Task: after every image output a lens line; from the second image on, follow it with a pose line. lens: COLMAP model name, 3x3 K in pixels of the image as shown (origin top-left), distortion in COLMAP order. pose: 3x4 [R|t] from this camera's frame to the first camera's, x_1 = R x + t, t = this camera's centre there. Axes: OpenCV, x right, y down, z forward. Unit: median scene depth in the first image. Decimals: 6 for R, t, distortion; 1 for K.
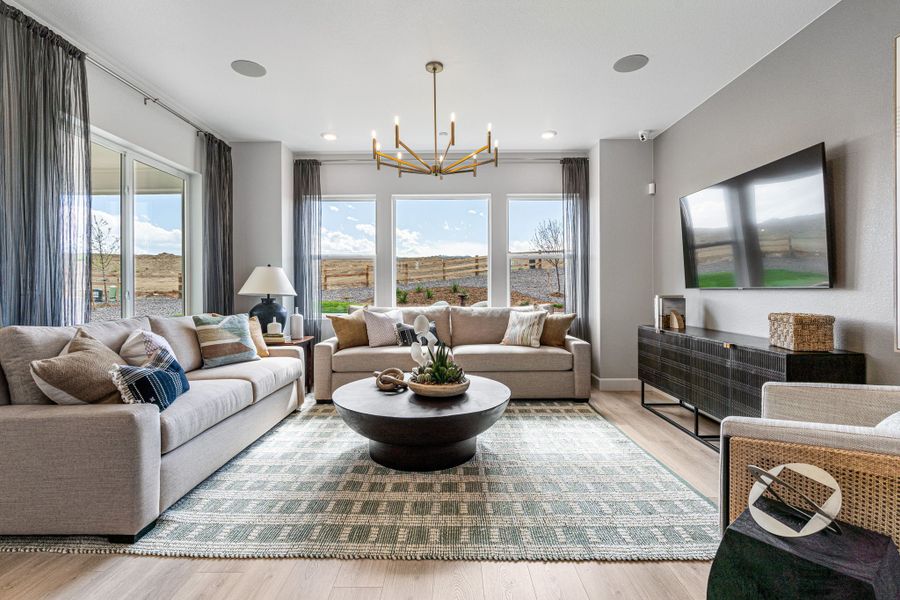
lens RADIAL K [[414.3, 0, 448.3], [0, 414.3, 303.1], [0, 0, 1]] dist [0.000651, 0.000182]
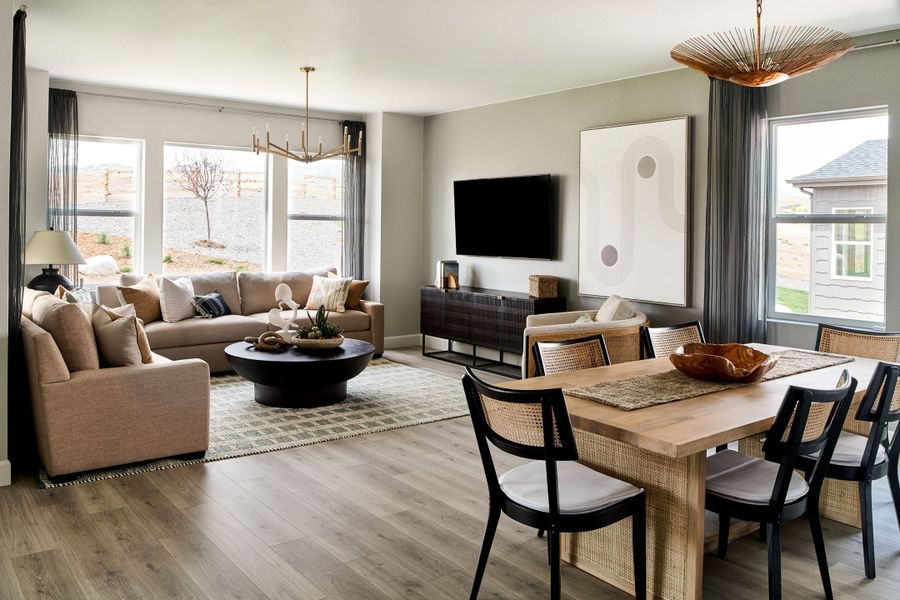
lens RADIAL K [[726.7, 0, 450.0], [0, 726.7, 300.0], [0, 0, 1]] dist [0.004808, 0.004017]
pose [[0.781822, -0.045439, 0.621843, -0.807178], [0.001611, 0.997485, 0.070862, -0.056036], [-0.623499, -0.054400, 0.779929, -0.689924]]
